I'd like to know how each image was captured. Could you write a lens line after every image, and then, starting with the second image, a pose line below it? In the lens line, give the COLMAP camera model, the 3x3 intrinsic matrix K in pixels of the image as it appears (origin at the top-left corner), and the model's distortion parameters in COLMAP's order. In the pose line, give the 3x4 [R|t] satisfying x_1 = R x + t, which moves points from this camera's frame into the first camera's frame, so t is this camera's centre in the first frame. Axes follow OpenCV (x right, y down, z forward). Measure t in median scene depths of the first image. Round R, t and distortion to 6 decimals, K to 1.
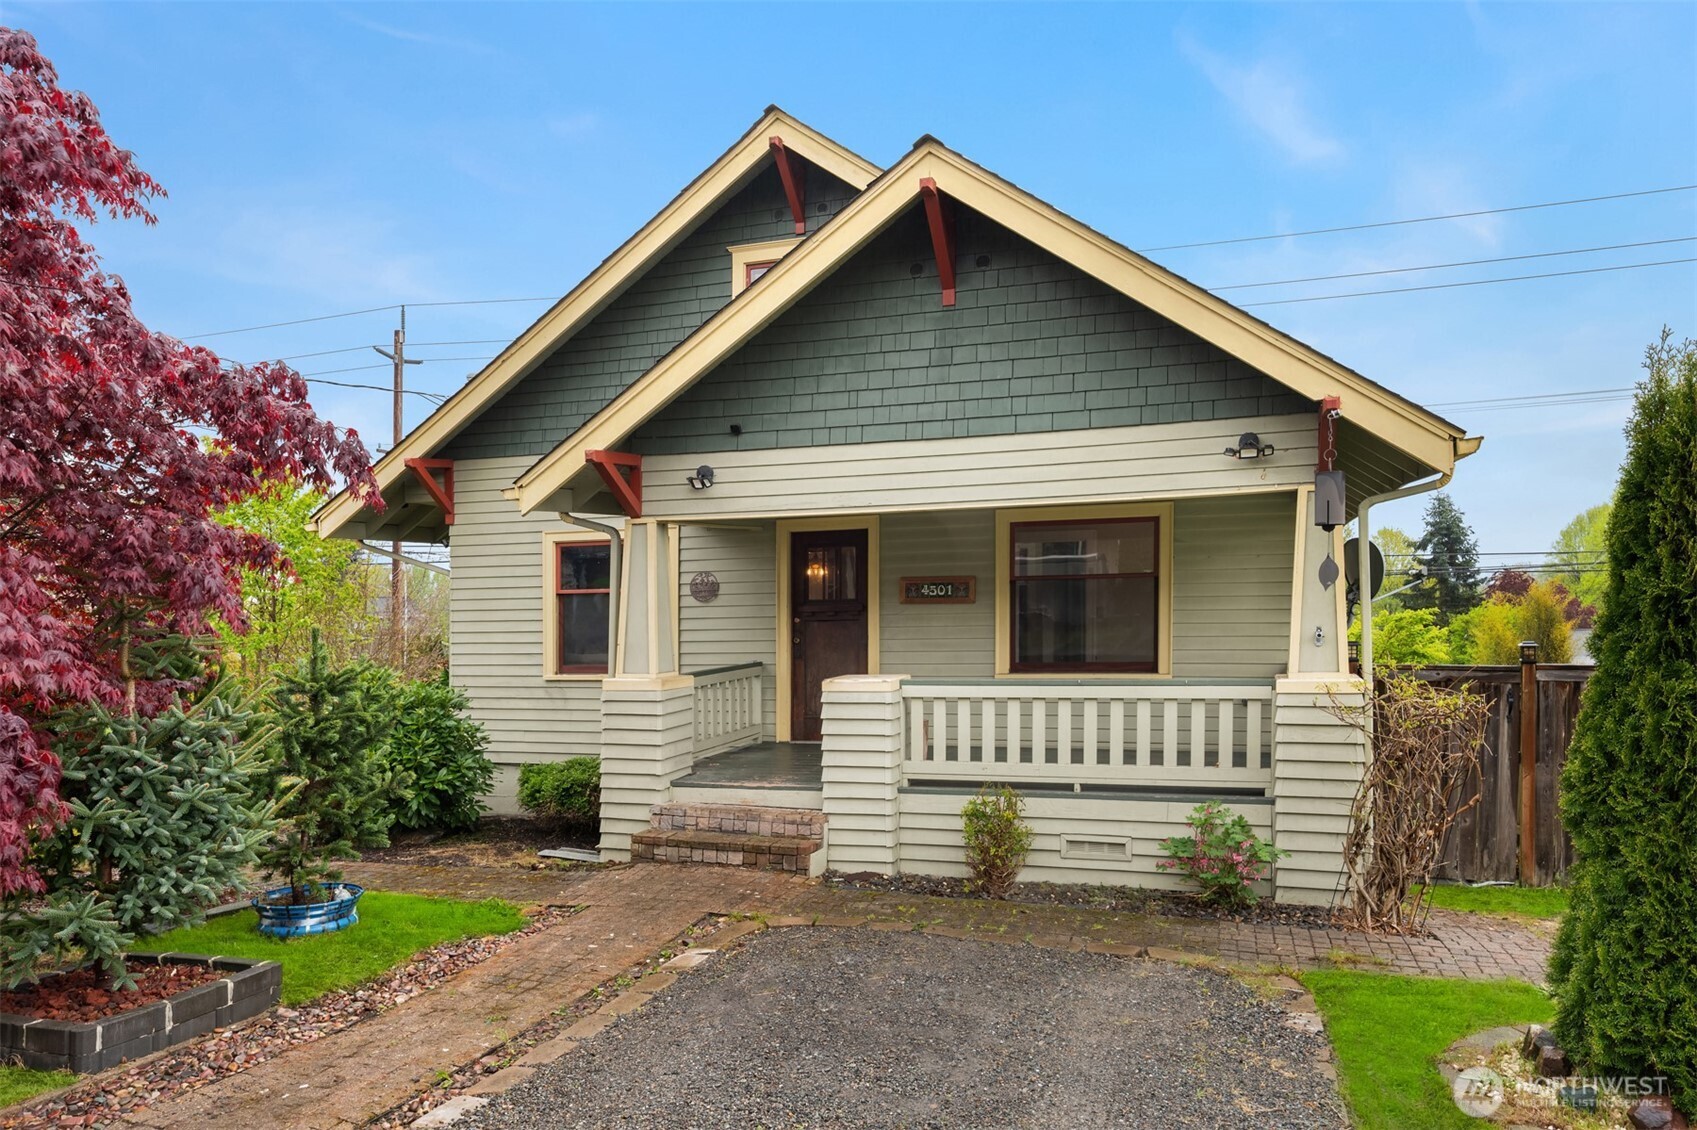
lens RADIAL K [[1062.3, 0, 849.6], [0, 1062.3, 565.1], [0, 0, 1]] dist [-0.002132, -0.001445]
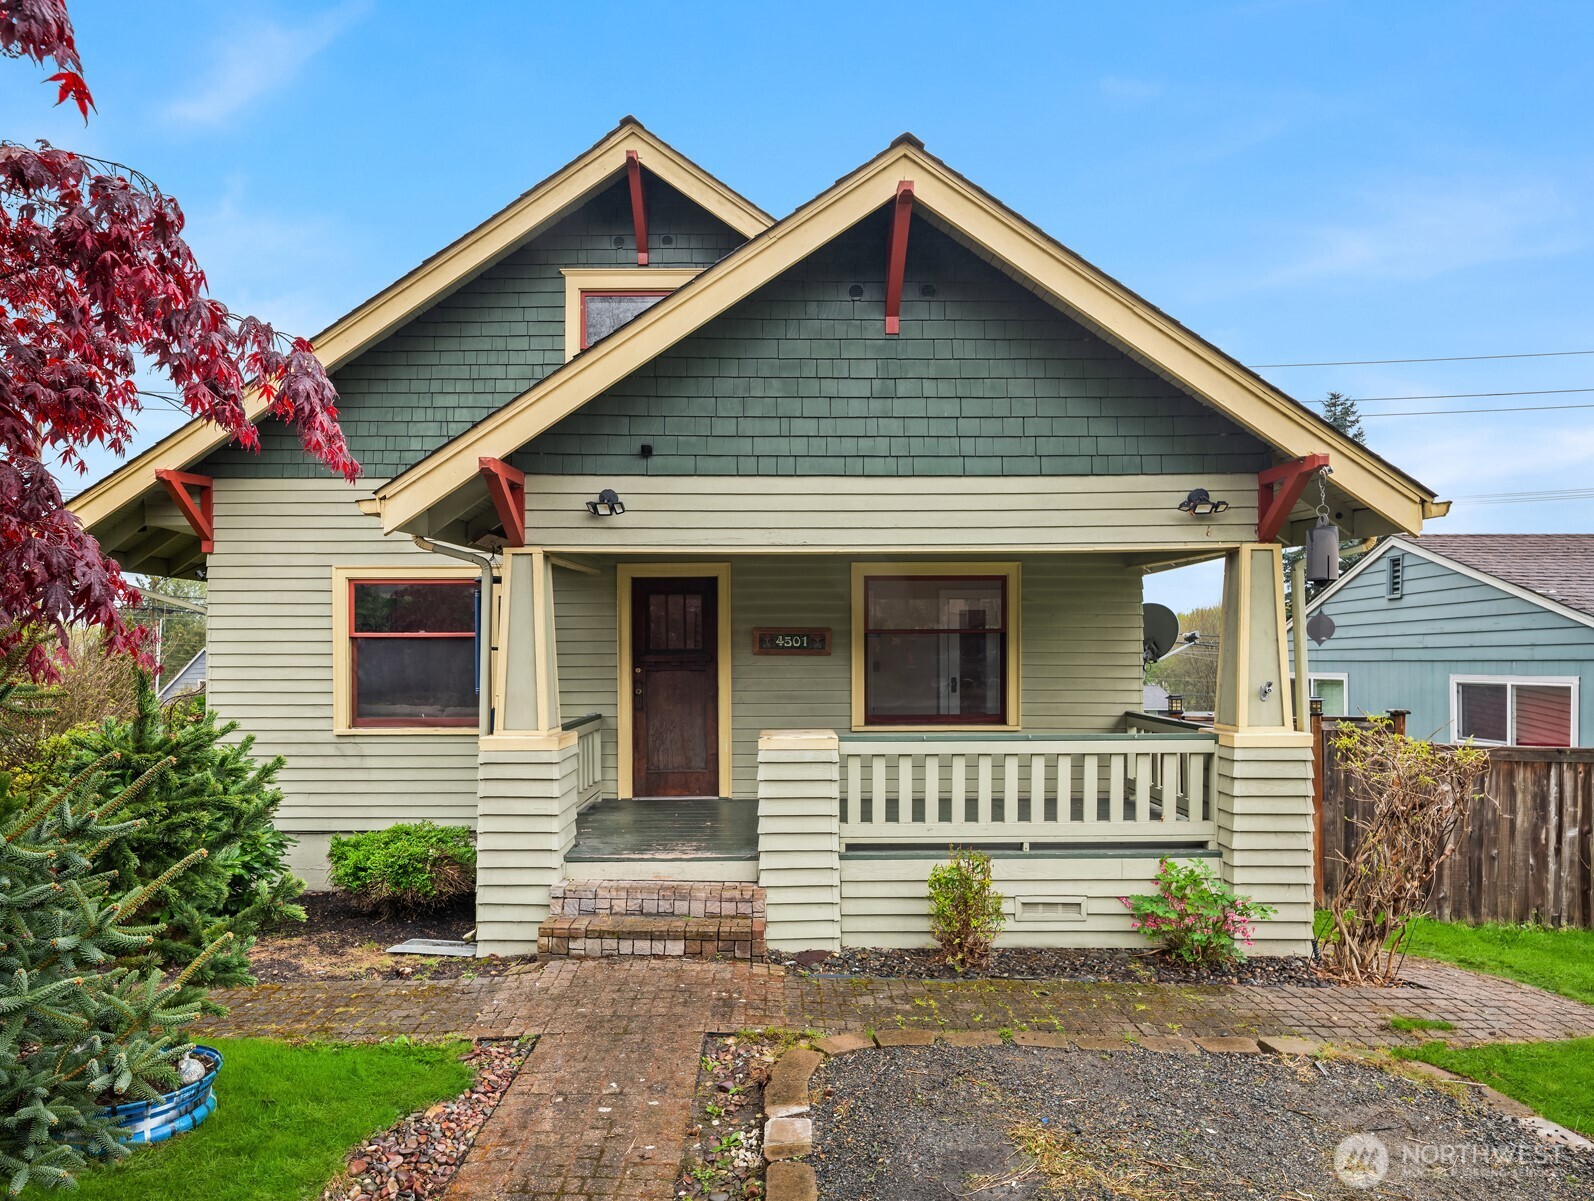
lens RADIAL K [[891.8, 0, 773.9], [0, 891.8, 643.6], [0, 0, 1]] dist [-0.004509, -0.000827]
pose [[0.955562, 0.021167, 0.294029, -0.227257], [-0.026406, 0.999555, 0.013859, 0.018772], [-0.293605, -0.021008, 0.955696, 0.275395]]
